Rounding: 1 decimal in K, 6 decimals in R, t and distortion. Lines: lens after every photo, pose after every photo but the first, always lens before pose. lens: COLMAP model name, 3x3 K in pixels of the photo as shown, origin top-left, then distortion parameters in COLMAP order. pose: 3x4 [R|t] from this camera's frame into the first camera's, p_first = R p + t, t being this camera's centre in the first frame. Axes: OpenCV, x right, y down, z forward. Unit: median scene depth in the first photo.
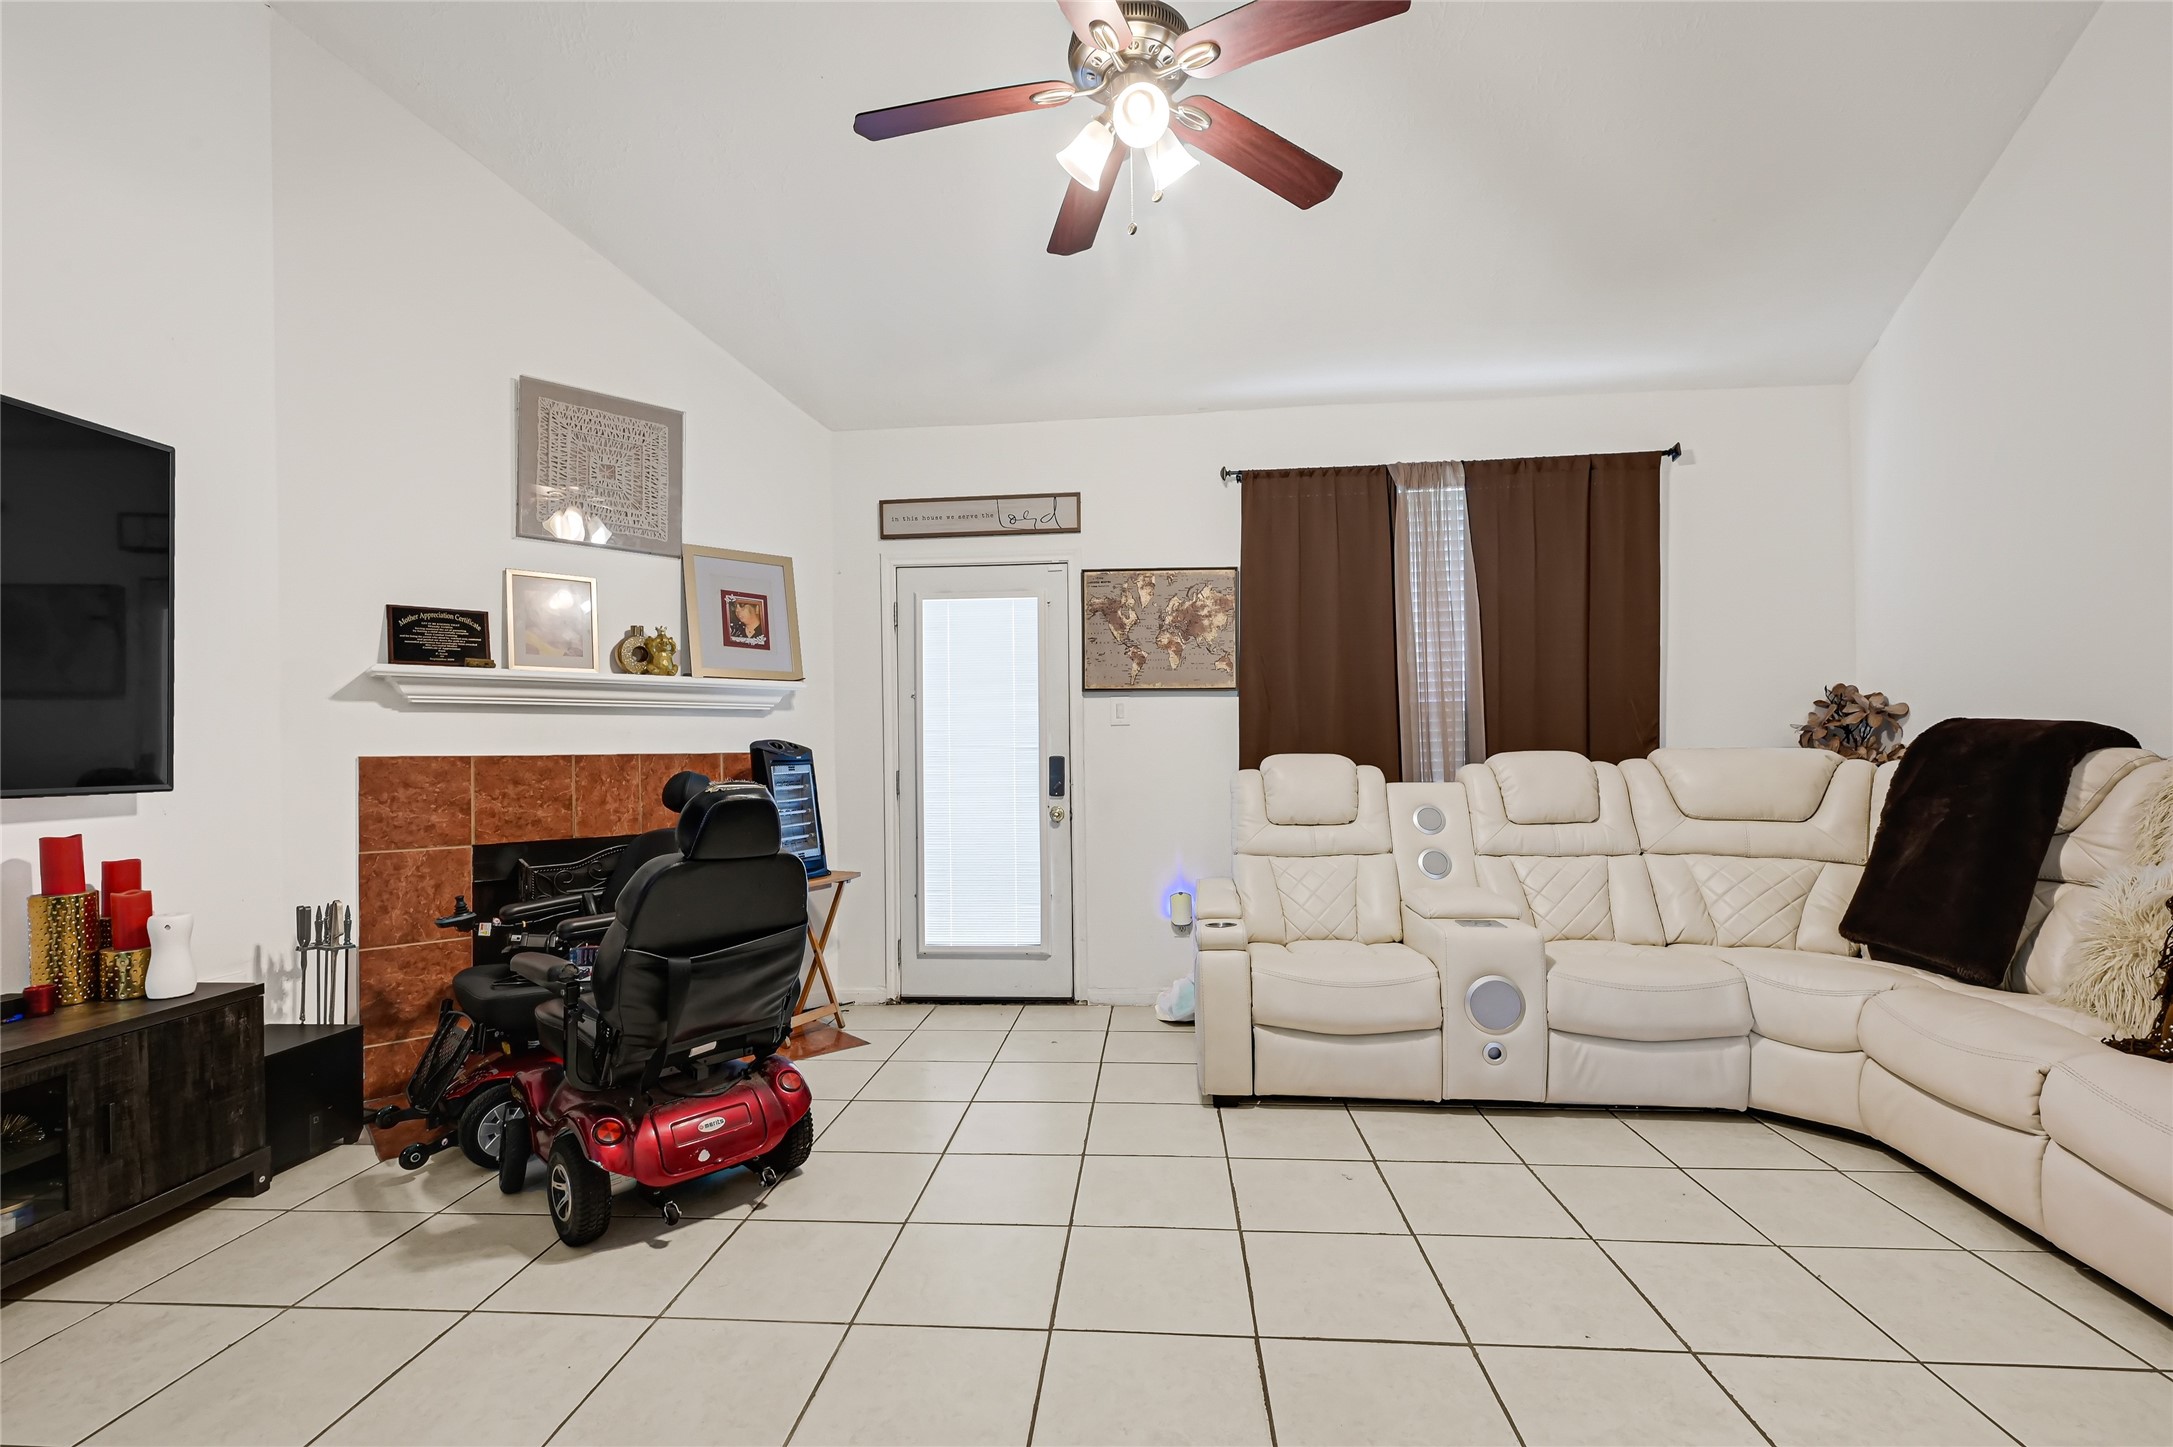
lens RADIAL K [[936.7, 0, 1081.5], [0, 936.7, 738.8], [0, 0, 1]] dist [0.001314, -0.000106]
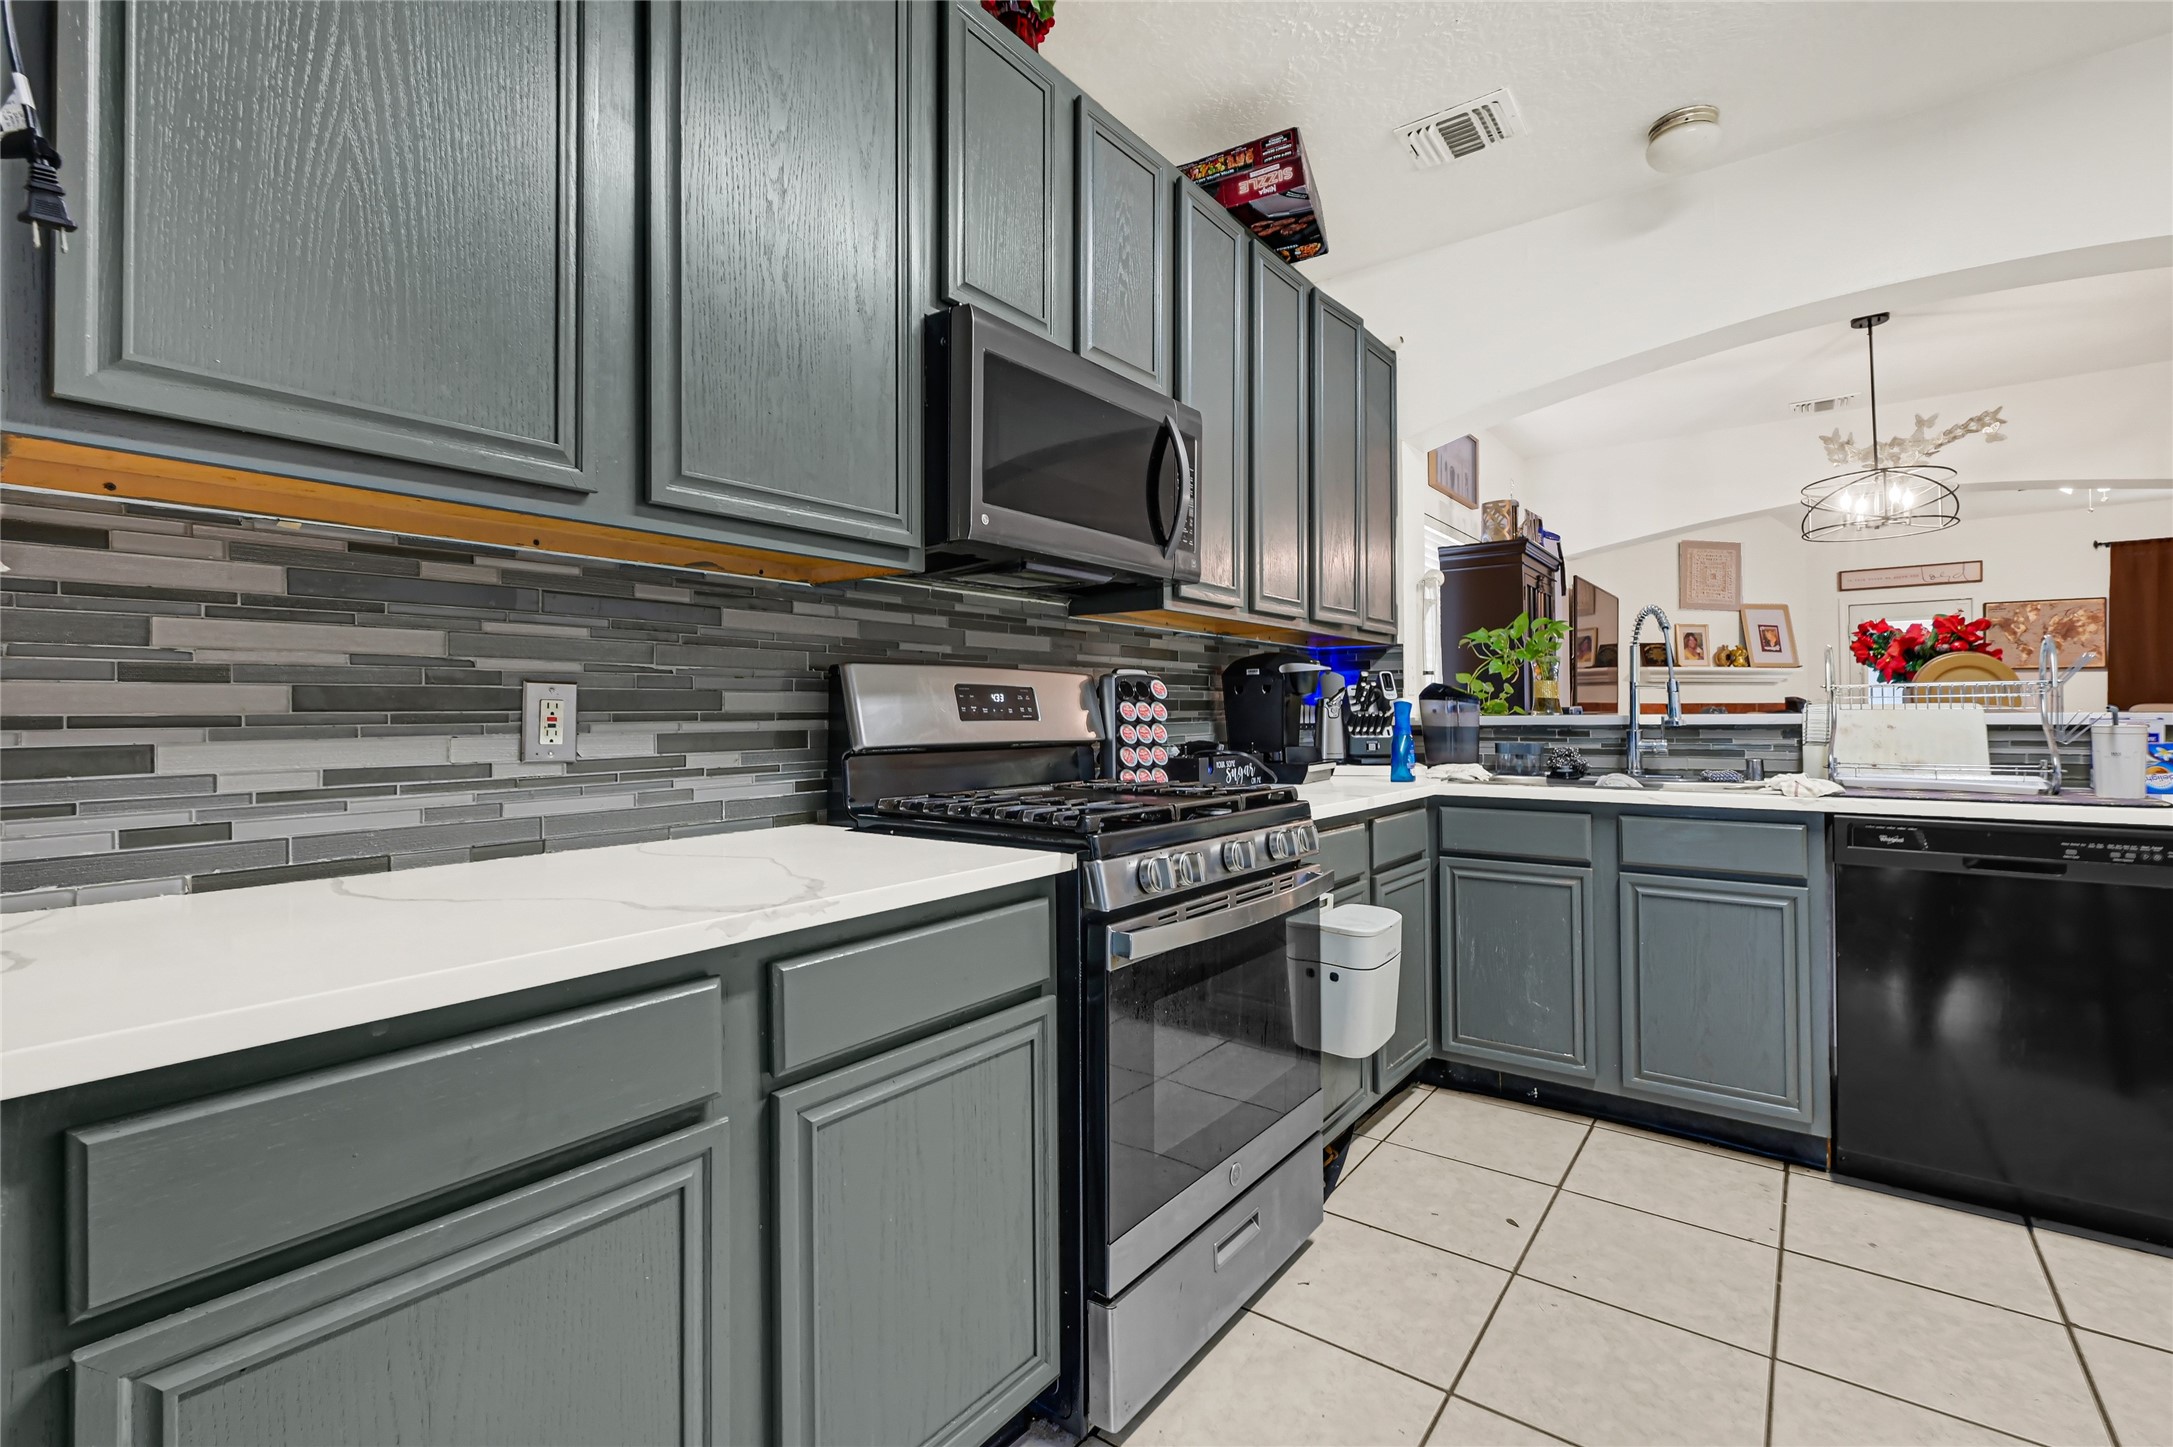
lens RADIAL K [[952.1, 0, 1083.2], [0, 952.1, 708.2], [0, 0, 1]] dist [-0.001510, 0.000091]
pose [[0.840108, 0.006051, -0.542385, -0.533460], [0.001061, 0.999918, 0.012797, -0.001571], [0.542418, -0.011326, 0.840032, -1.716612]]
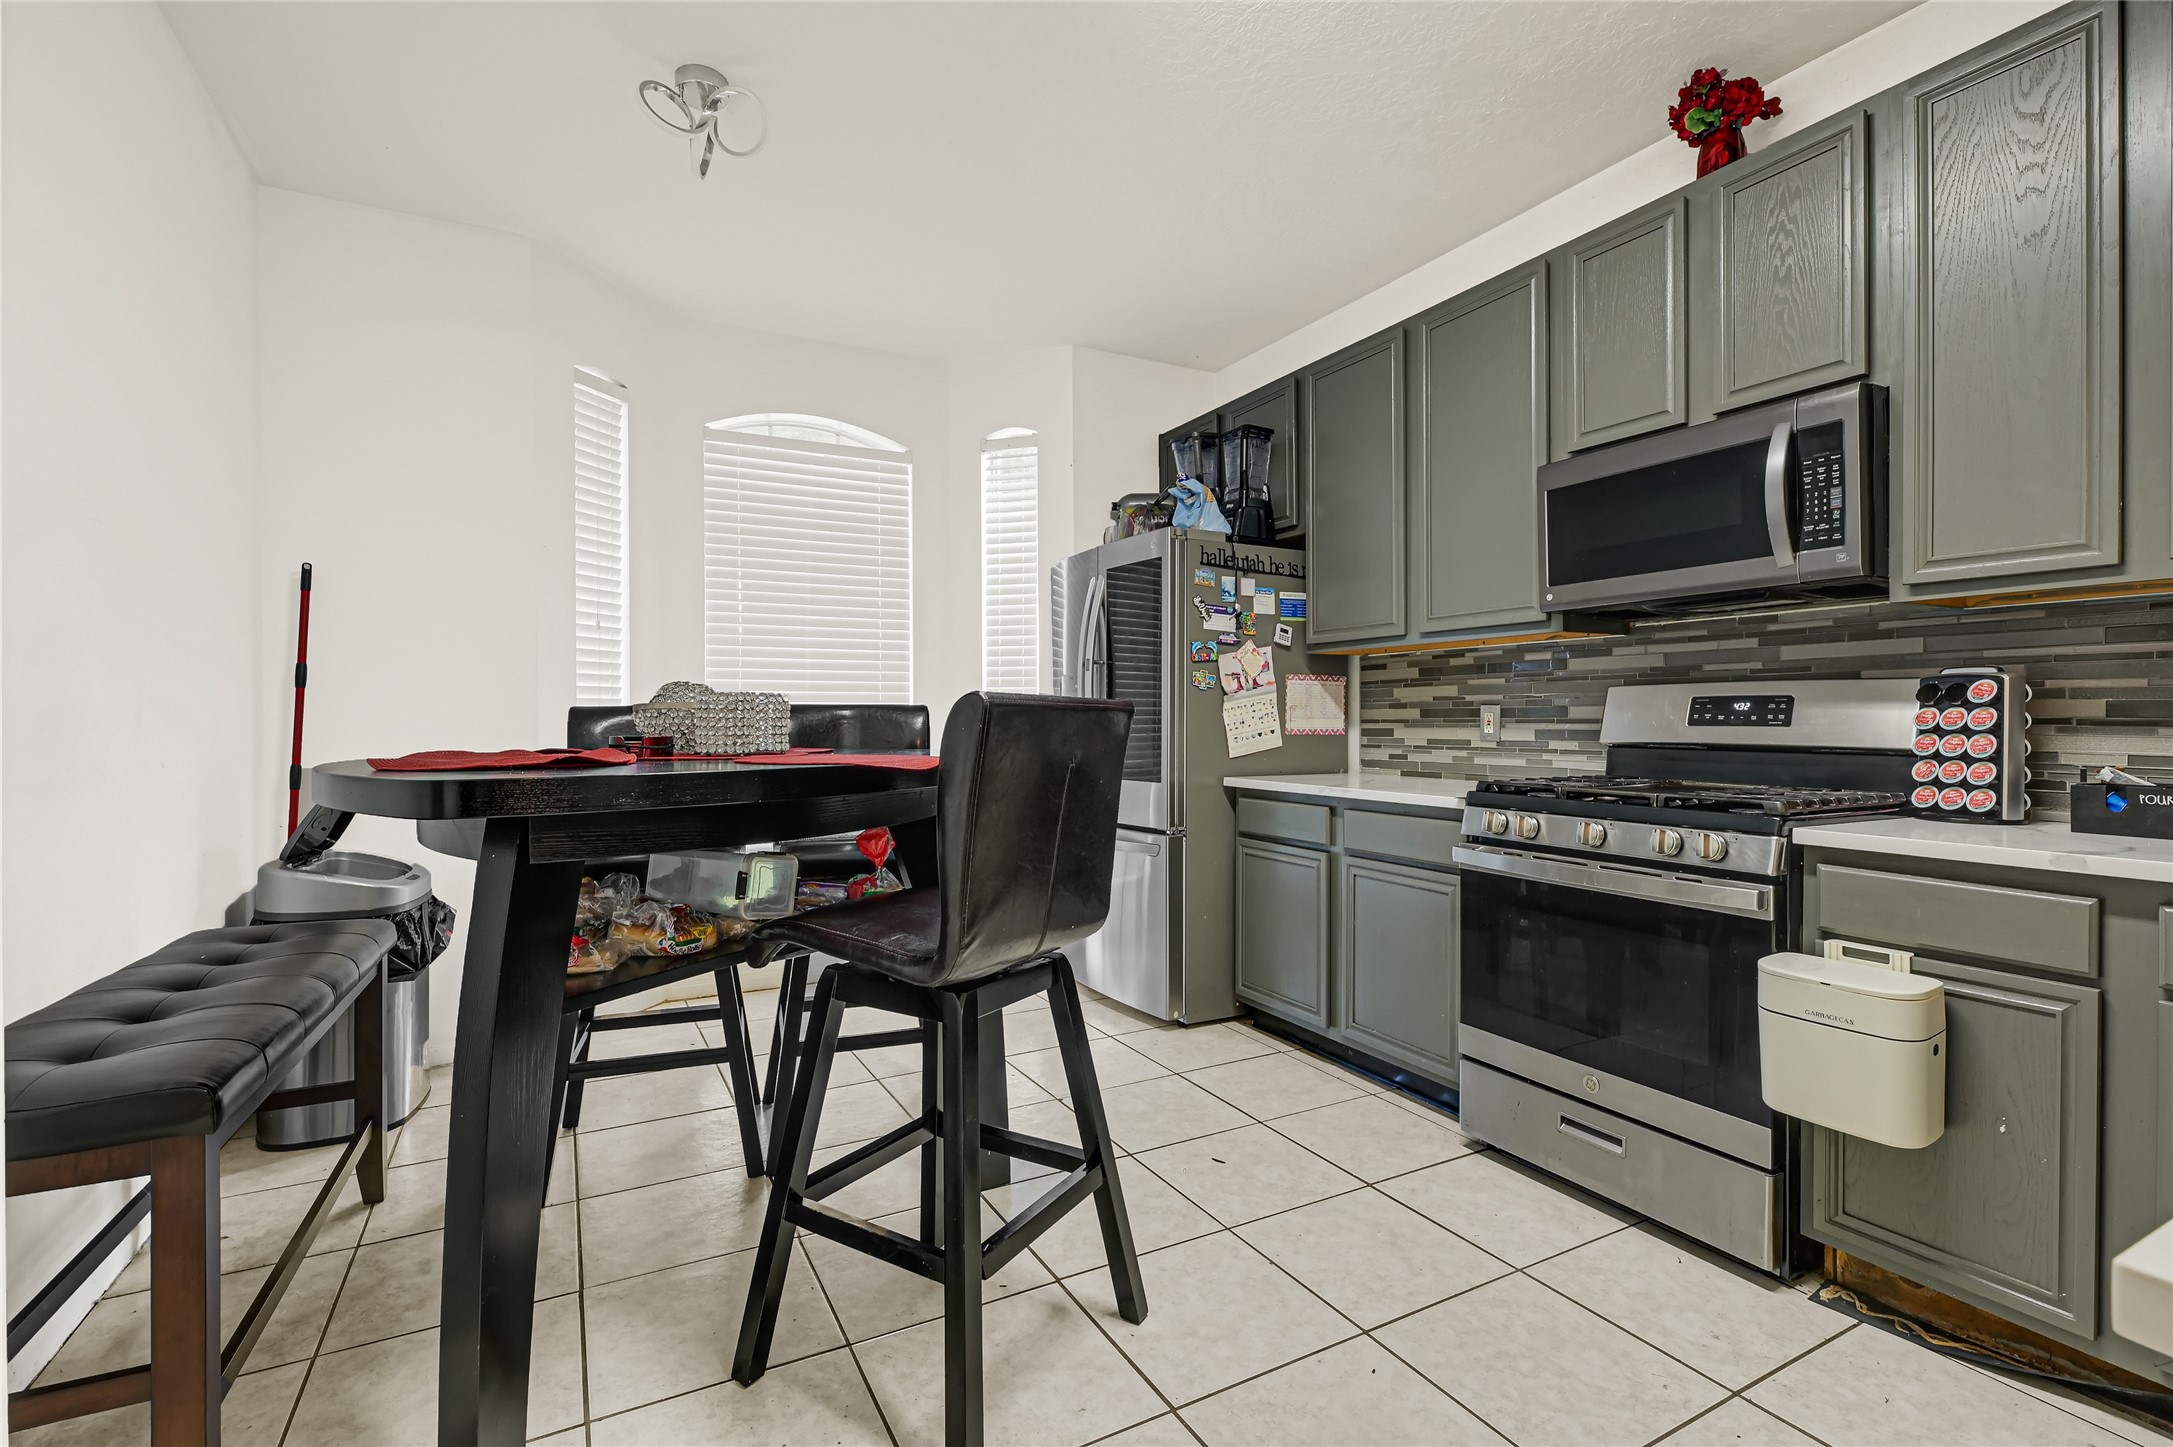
lens RADIAL K [[1012.8, 0, 1099.8], [0, 1012.8, 735.5], [0, 0, 1]] dist [-0.001996, -0.000219]
pose [[-0.836970, 0.021104, -0.546842, -0.139293], [0.017402, 0.999777, 0.011950, 0.003165], [0.546972, 0.000486, -0.837151, -0.950656]]
